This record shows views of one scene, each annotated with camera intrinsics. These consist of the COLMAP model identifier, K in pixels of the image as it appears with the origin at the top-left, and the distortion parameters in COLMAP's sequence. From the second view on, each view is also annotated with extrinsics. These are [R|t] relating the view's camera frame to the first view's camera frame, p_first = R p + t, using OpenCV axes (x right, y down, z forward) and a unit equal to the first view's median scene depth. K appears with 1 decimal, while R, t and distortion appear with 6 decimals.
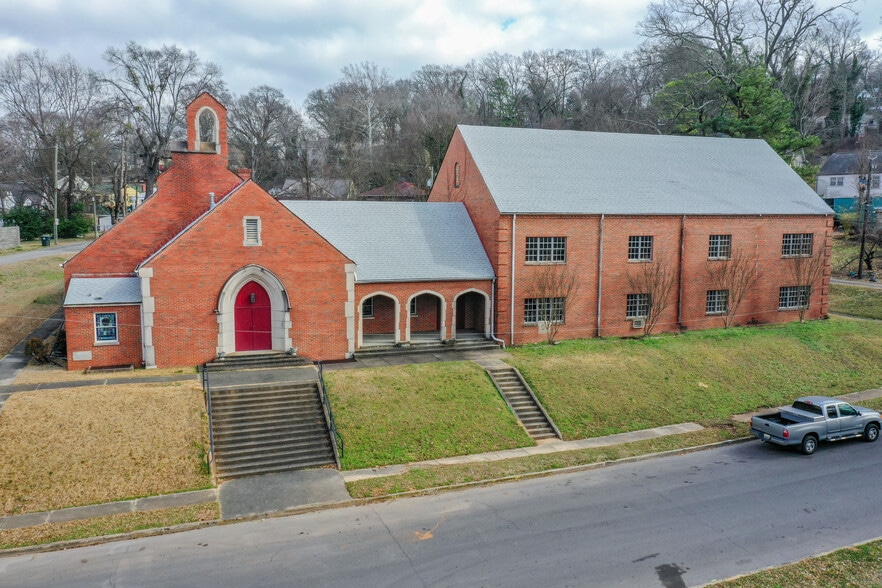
lens RADIAL K [[696.3, 0, 440.3], [0, 696.3, 293.8], [0, 0, 1]] dist [0.009936, -0.009774]
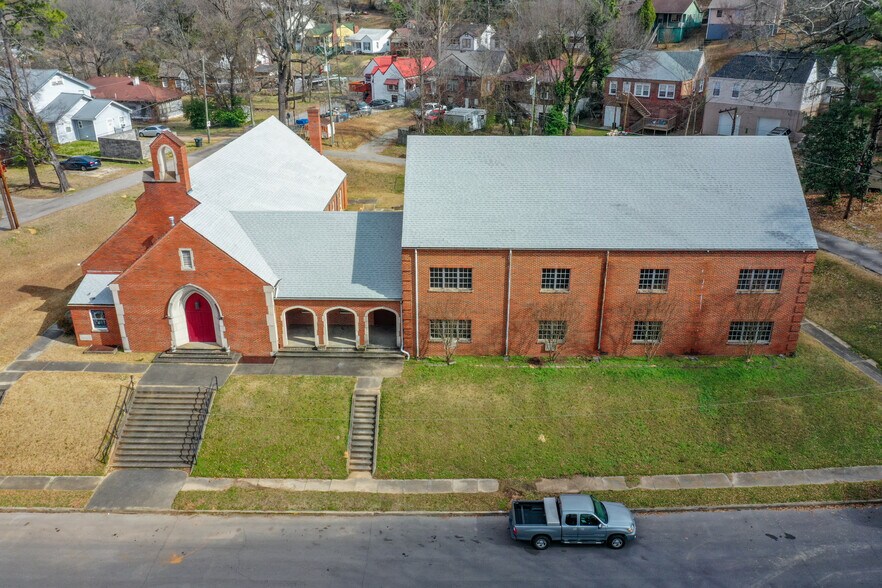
lens RADIAL K [[696.3, 0, 438.8], [0, 696.3, 293.4], [0, 0, 1]] dist [0.009936, -0.009774]
pose [[0.927520, 0.140790, -0.346243, 0.582227], [-0.037906, 0.957002, 0.287595, -0.399967], [0.371845, -0.253626, 0.892975, 0.026016]]
